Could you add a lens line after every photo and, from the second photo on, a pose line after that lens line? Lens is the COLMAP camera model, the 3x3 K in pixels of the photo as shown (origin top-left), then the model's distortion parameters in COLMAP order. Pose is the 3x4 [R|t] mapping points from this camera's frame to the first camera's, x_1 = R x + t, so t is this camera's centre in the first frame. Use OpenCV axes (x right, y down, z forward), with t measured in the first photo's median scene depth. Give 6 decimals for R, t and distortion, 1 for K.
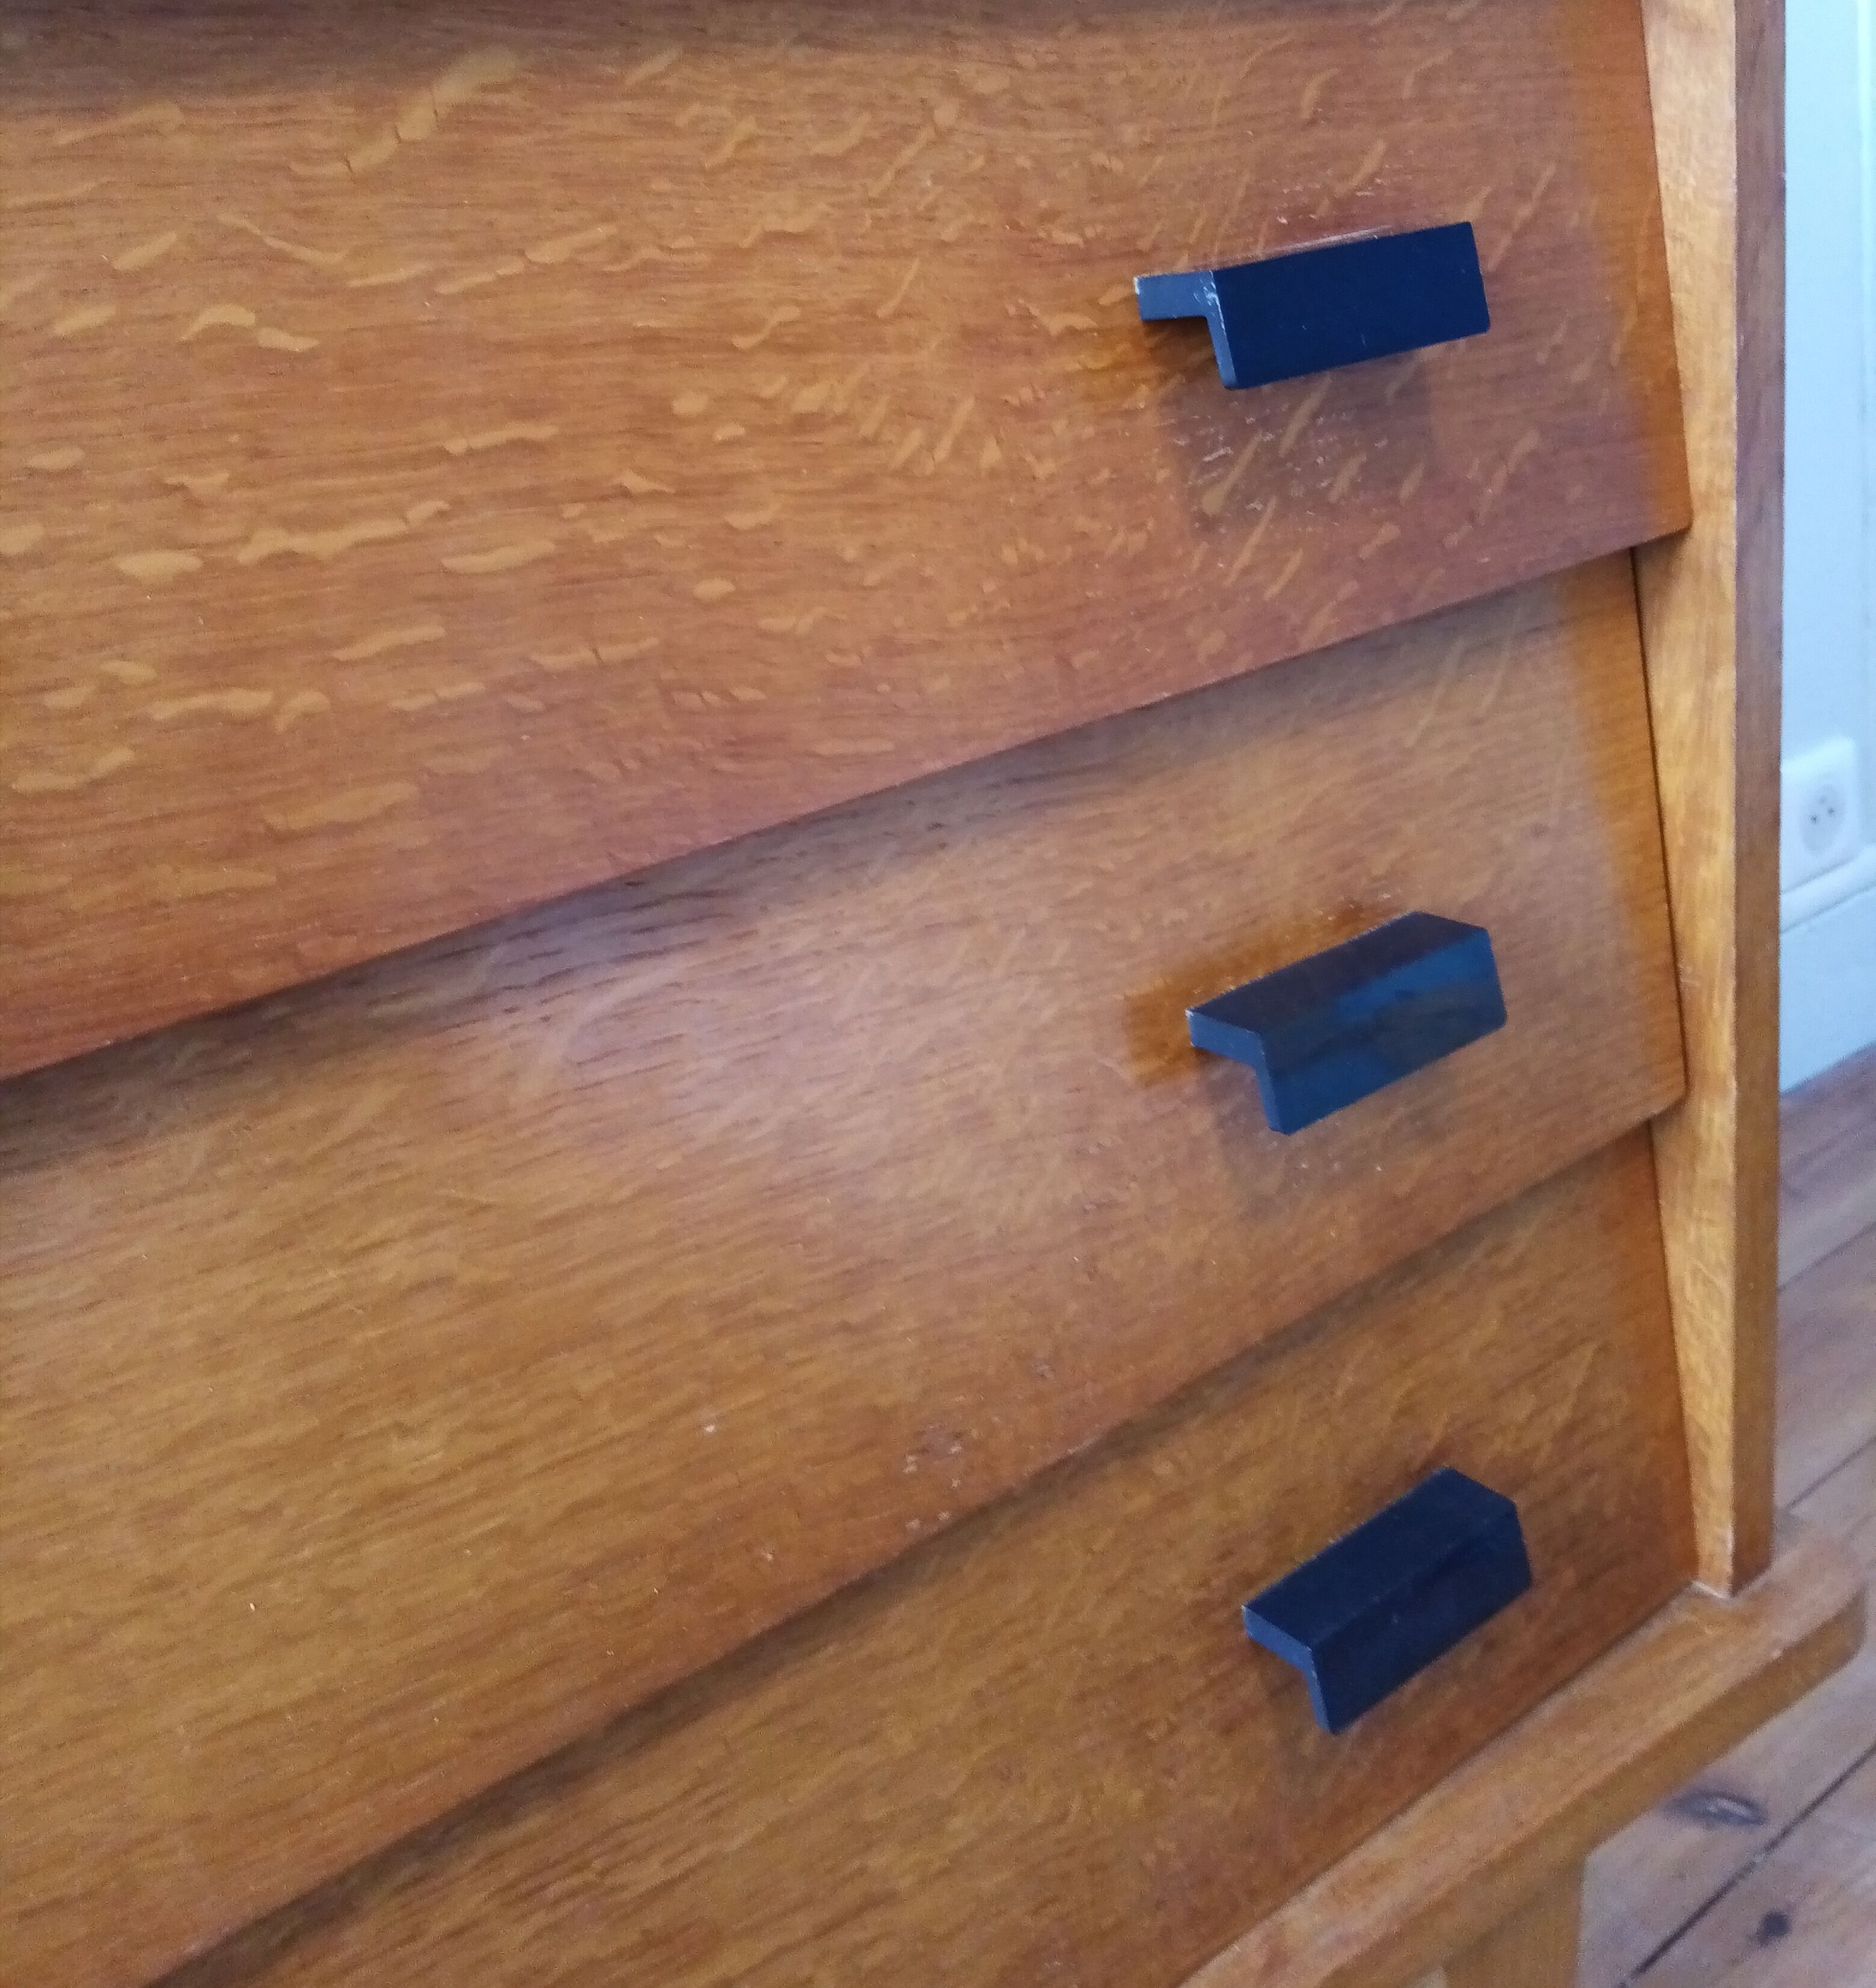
lens RADIAL K [[1989.4, 0, 936.2], [0, 1989.4, 753.8], [0, 0, 1]] dist [0.026881, -0.028551]
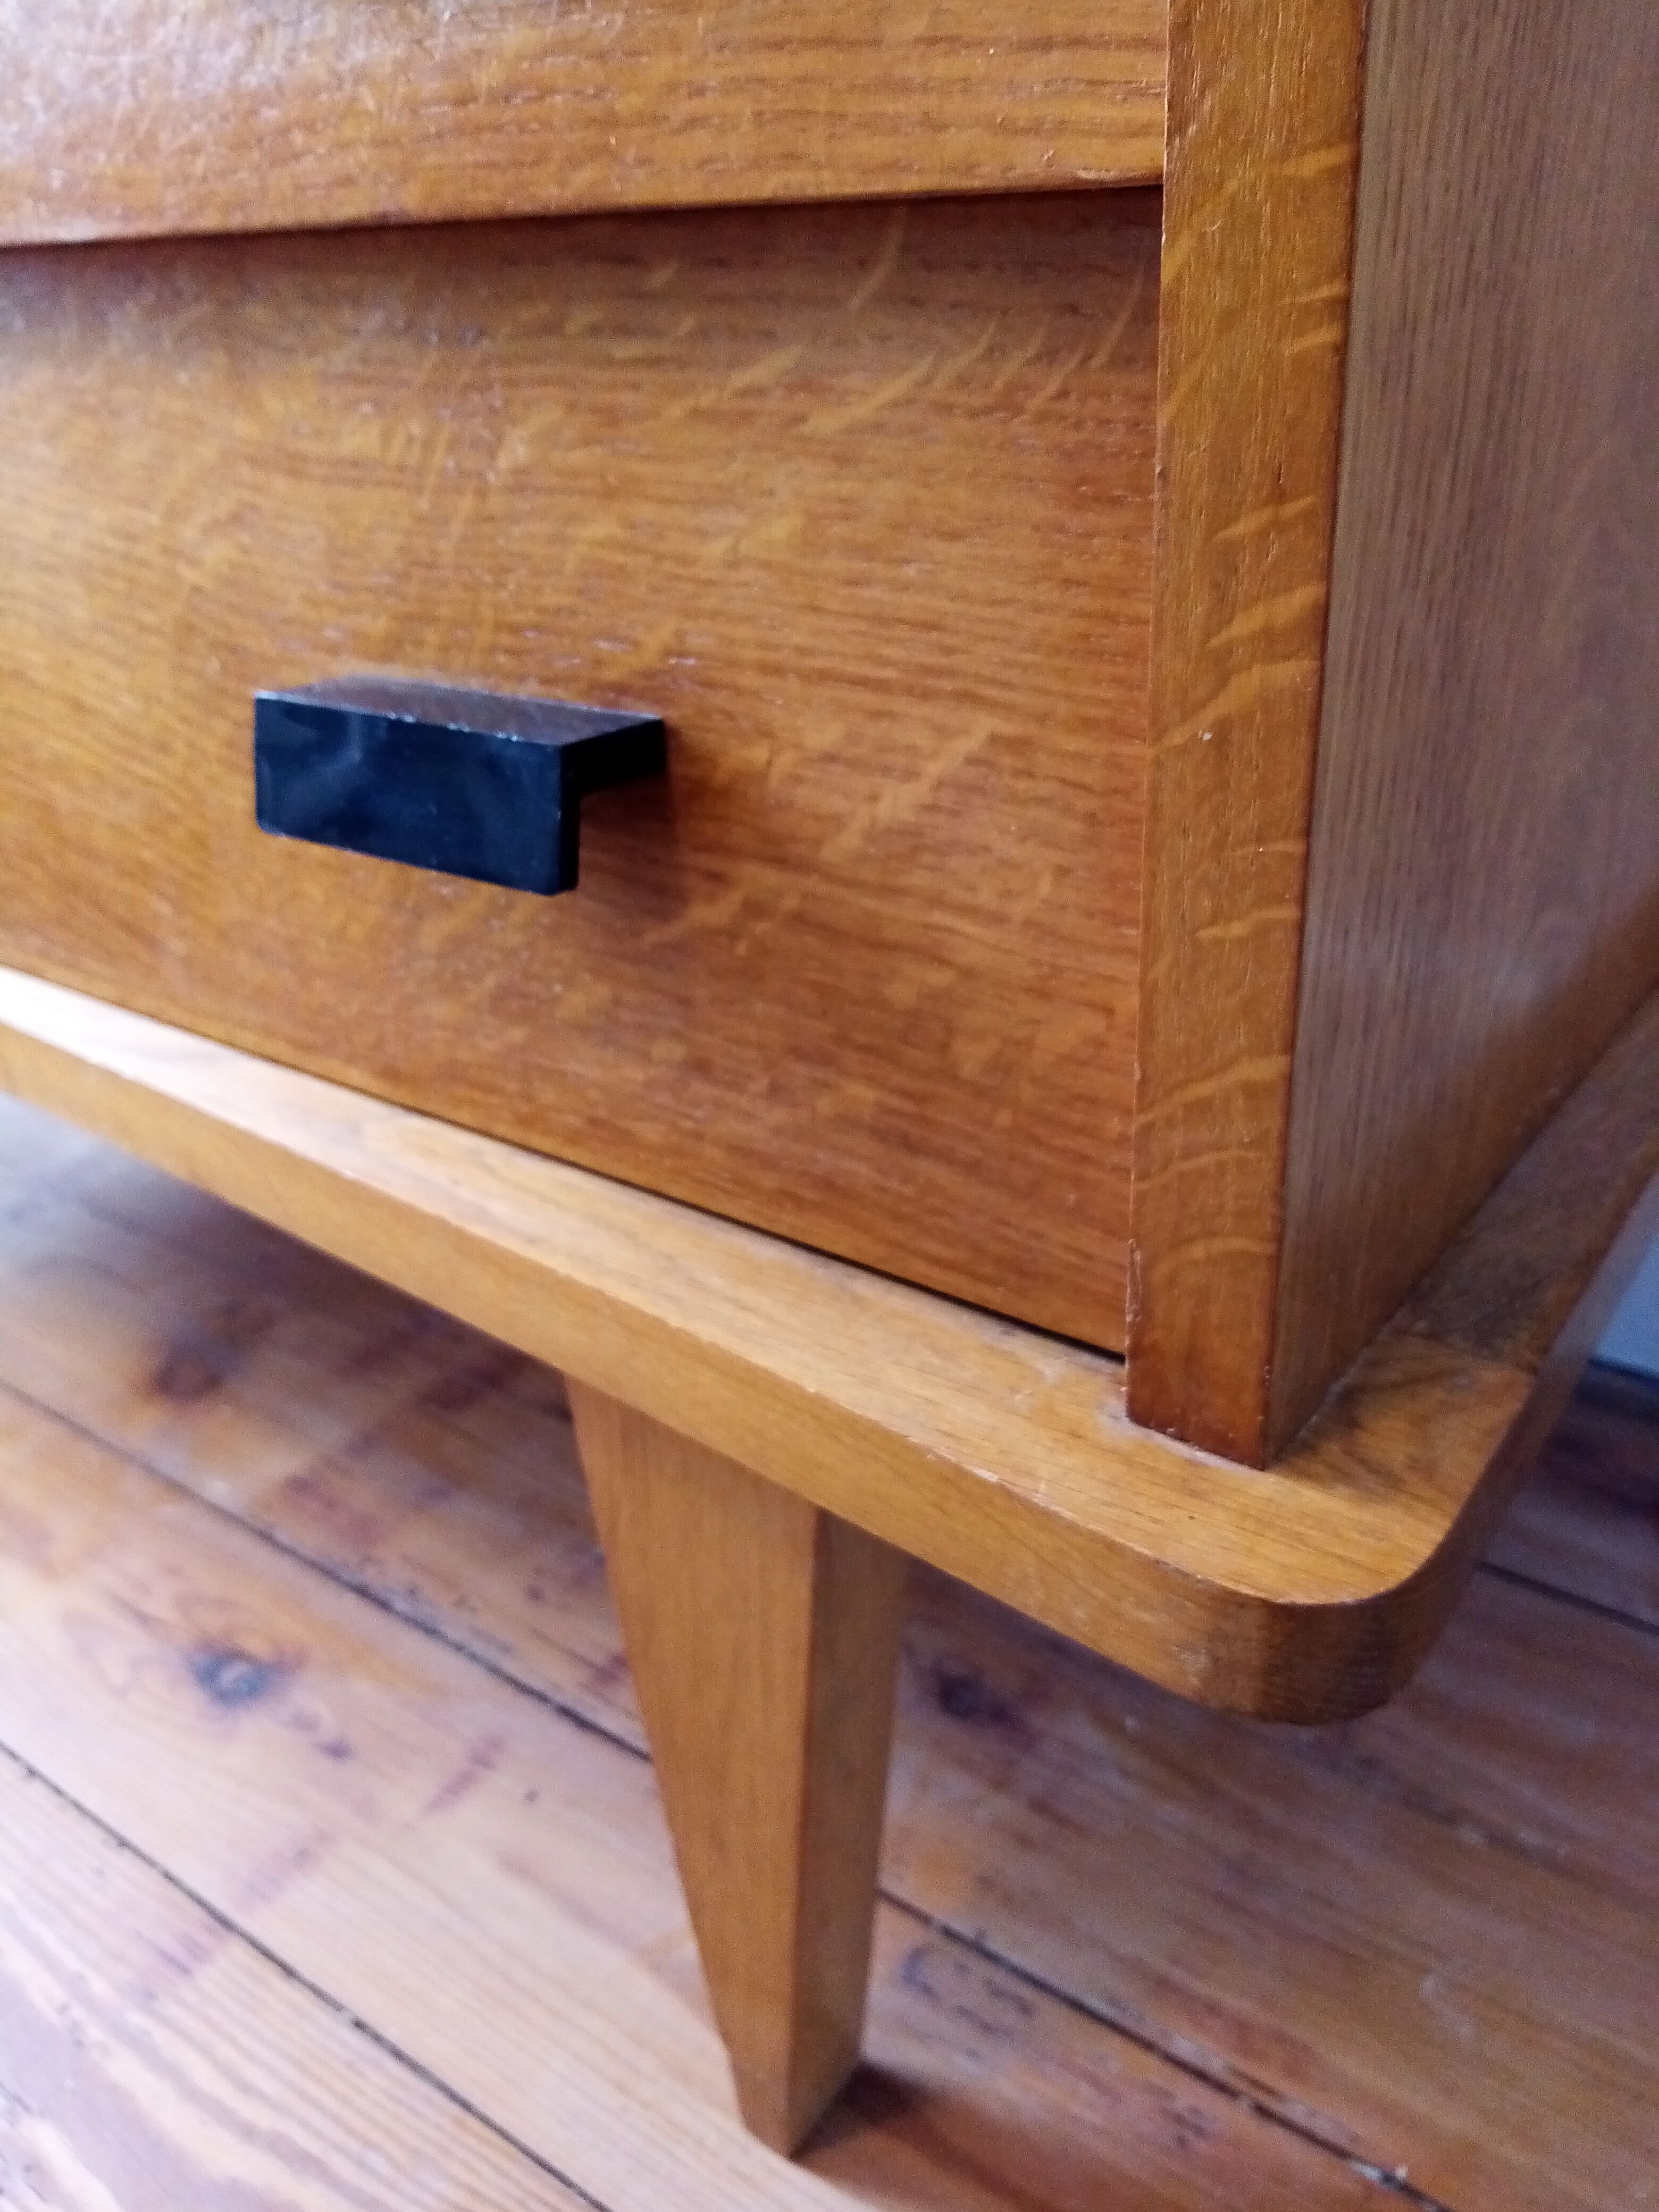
lens RADIAL K [[1831.1, 0, 841.4], [0, 1831.1, 1132.7], [0, 0, 1]] dist [0.014743, -0.007546]
pose [[0.296960, 0.525087, -0.797558, 1.000900], [-0.261584, 0.848018, 0.460911, 0.244850], [0.918362, 0.071756, 0.389182, 1.074681]]
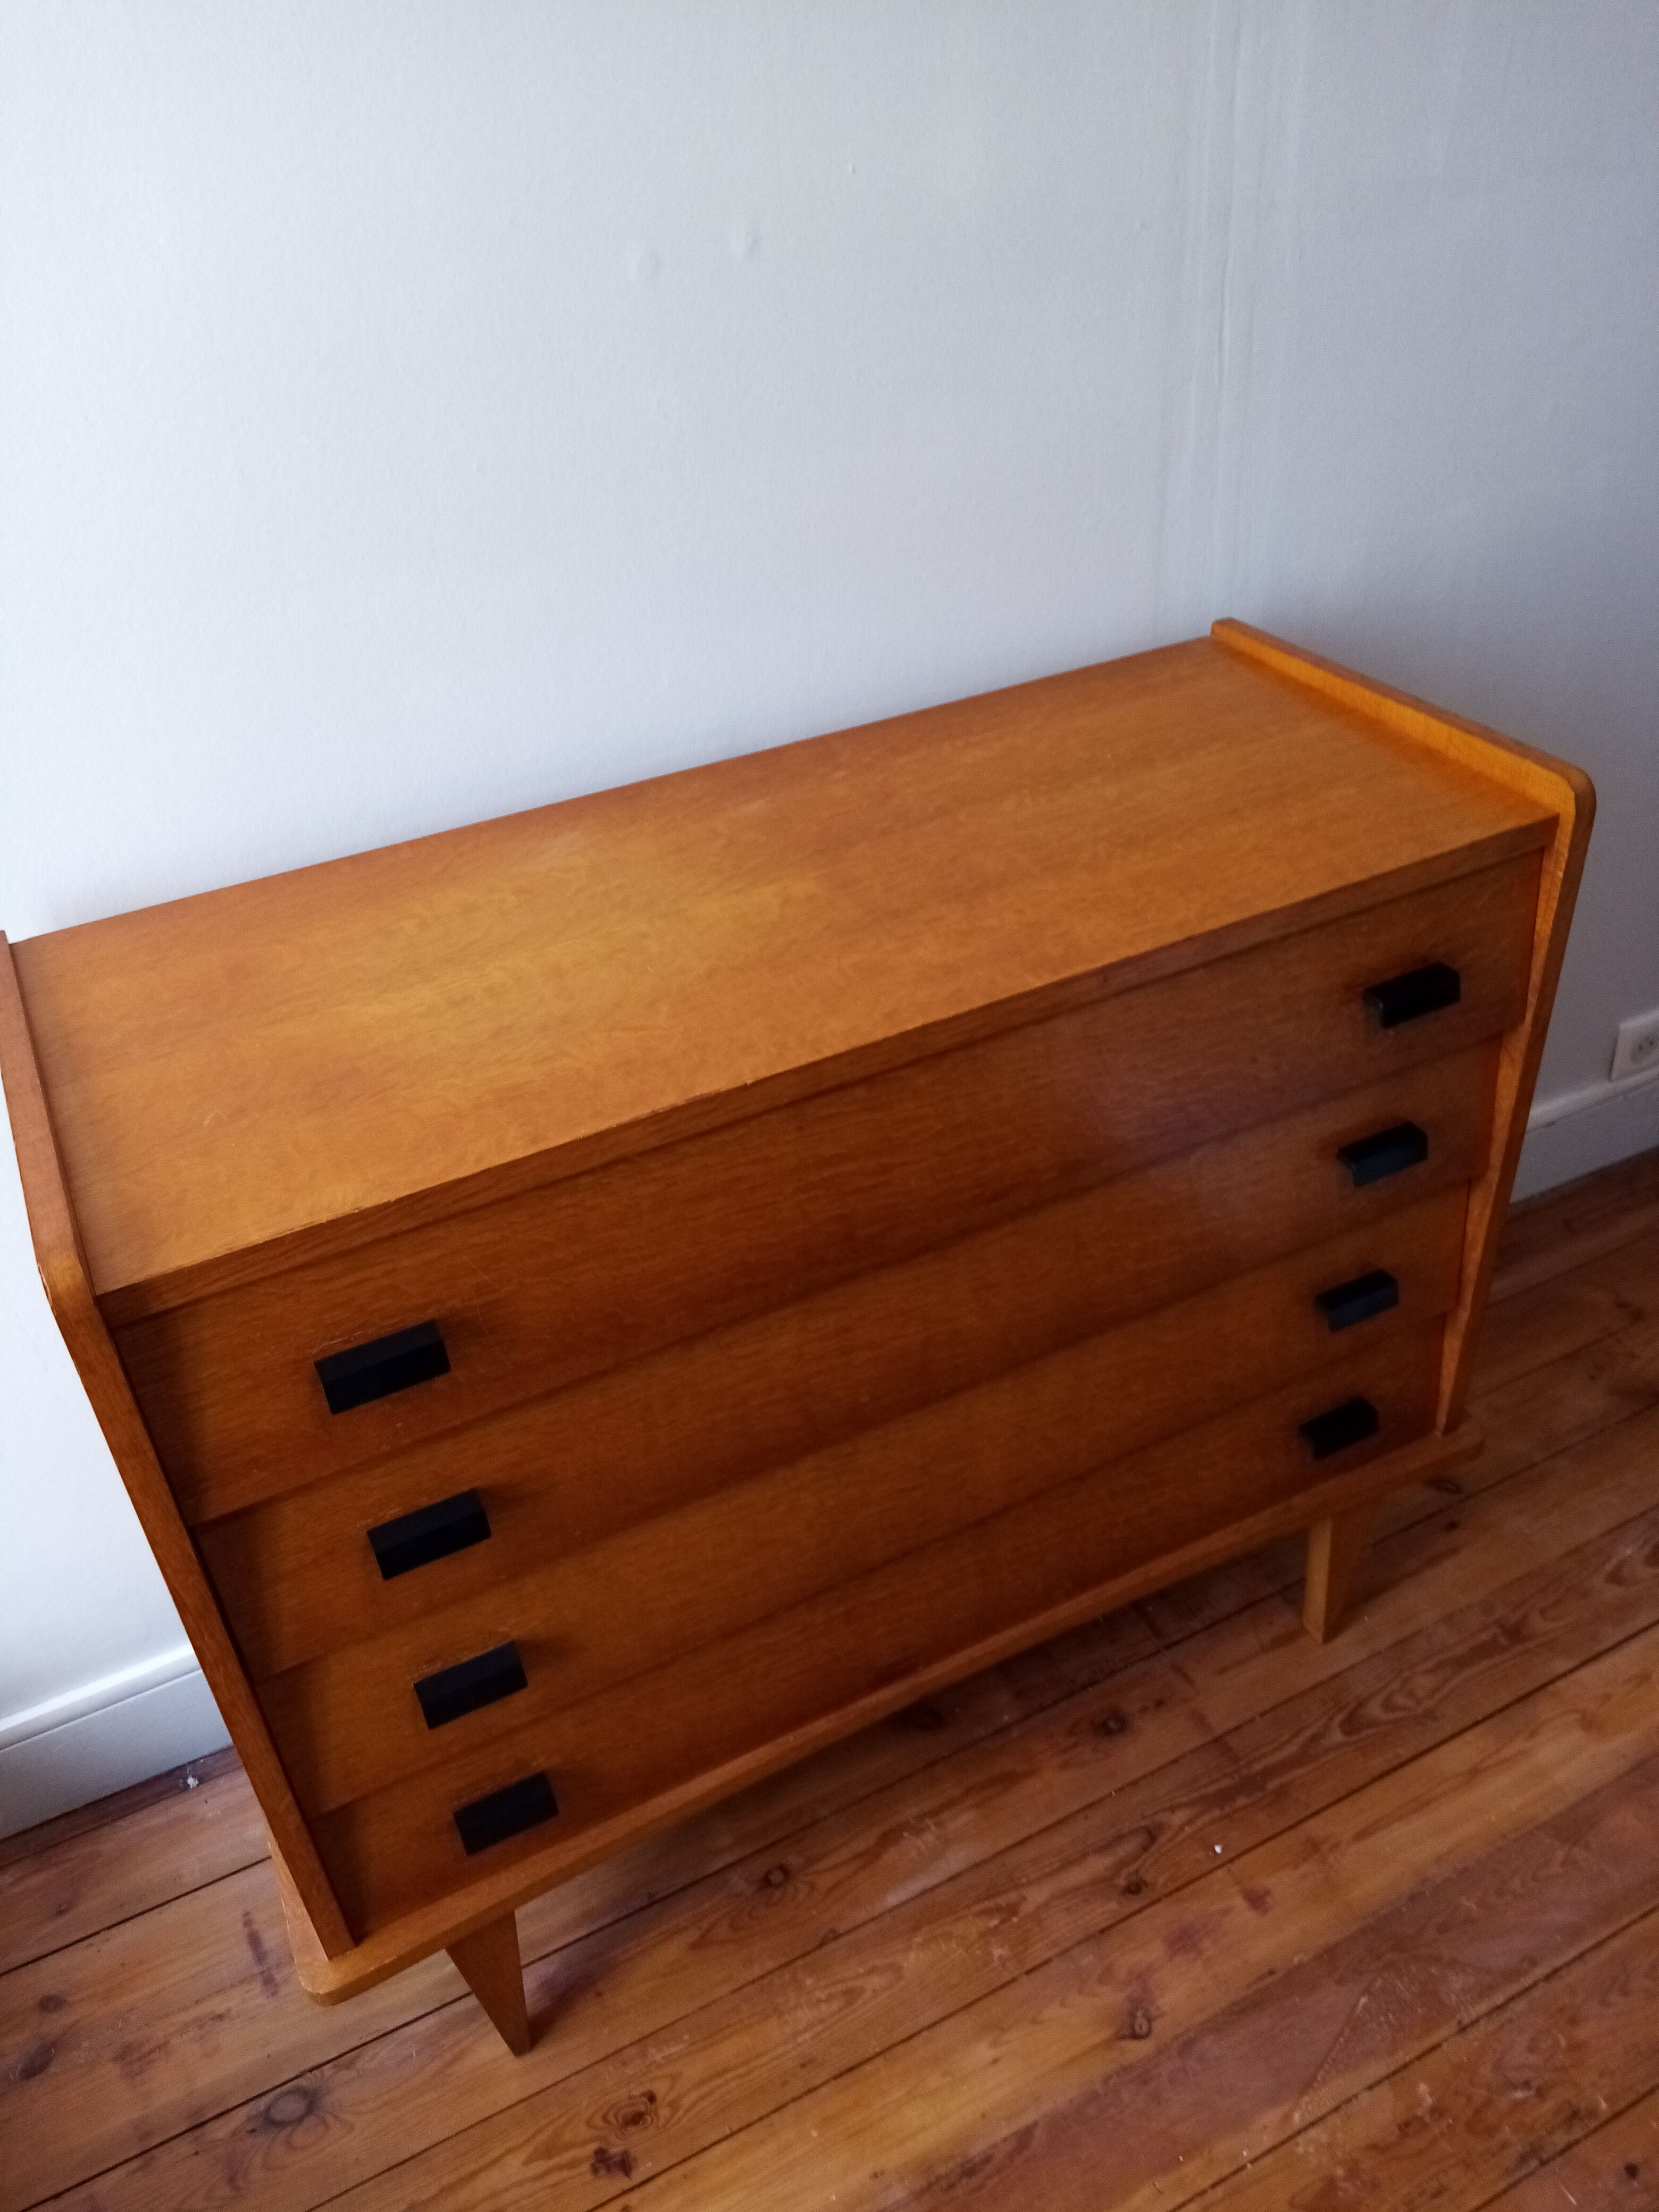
lens RADIAL K [[1744.4, 0, 829.0], [0, 1744.4, 1086.9], [0, 0, 1]] dist [0.011540, -0.039072]
pose [[0.985807, 0.139691, -0.093116, -0.590650], [-0.101437, 0.937584, 0.332637, -1.391721], [0.133770, -0.318471, 0.938447, -2.365102]]
